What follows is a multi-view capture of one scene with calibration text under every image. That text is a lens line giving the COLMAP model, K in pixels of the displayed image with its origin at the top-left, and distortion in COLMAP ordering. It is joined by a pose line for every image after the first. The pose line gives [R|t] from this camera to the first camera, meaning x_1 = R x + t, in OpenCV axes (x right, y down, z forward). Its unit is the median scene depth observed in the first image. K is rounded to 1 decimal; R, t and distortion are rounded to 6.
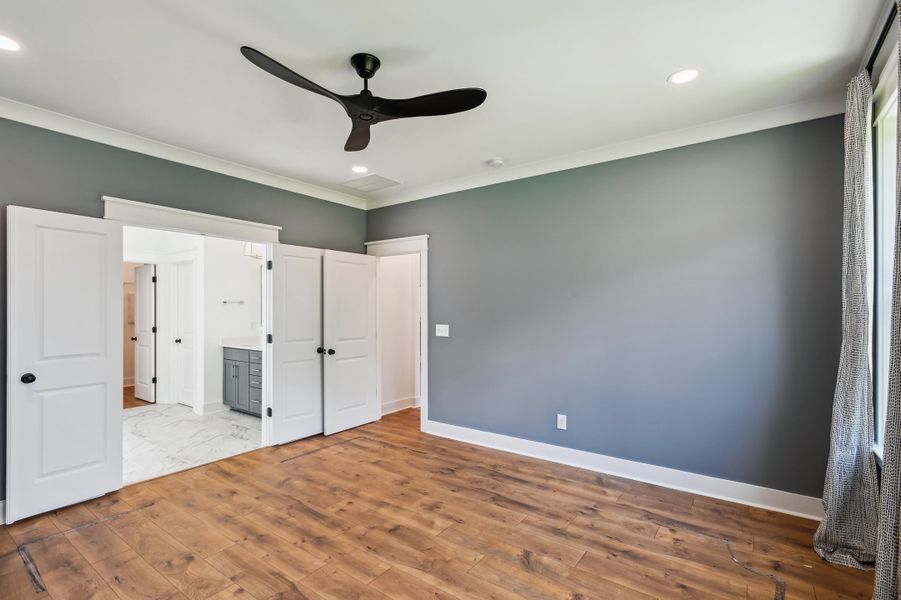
lens RADIAL K [[419.7, 0, 449.0], [0, 419.7, 301.8], [0, 0, 1]] dist [0.009546, -0.000465]
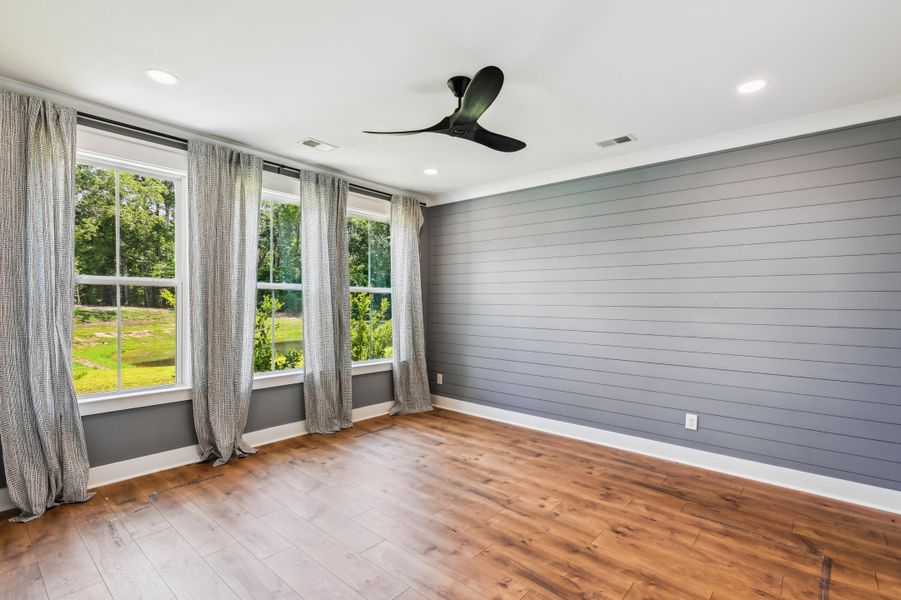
lens RADIAL K [[419.7, 0, 446.0], [0, 419.7, 299.6], [0, 0, 1]] dist [0.009546, -0.000465]
pose [[-0.995388, -0.009510, 0.095461, -0.259539], [-0.012123, 0.999566, -0.026832, 0.044785], [-0.095165, -0.027865, -0.995071, 2.022038]]
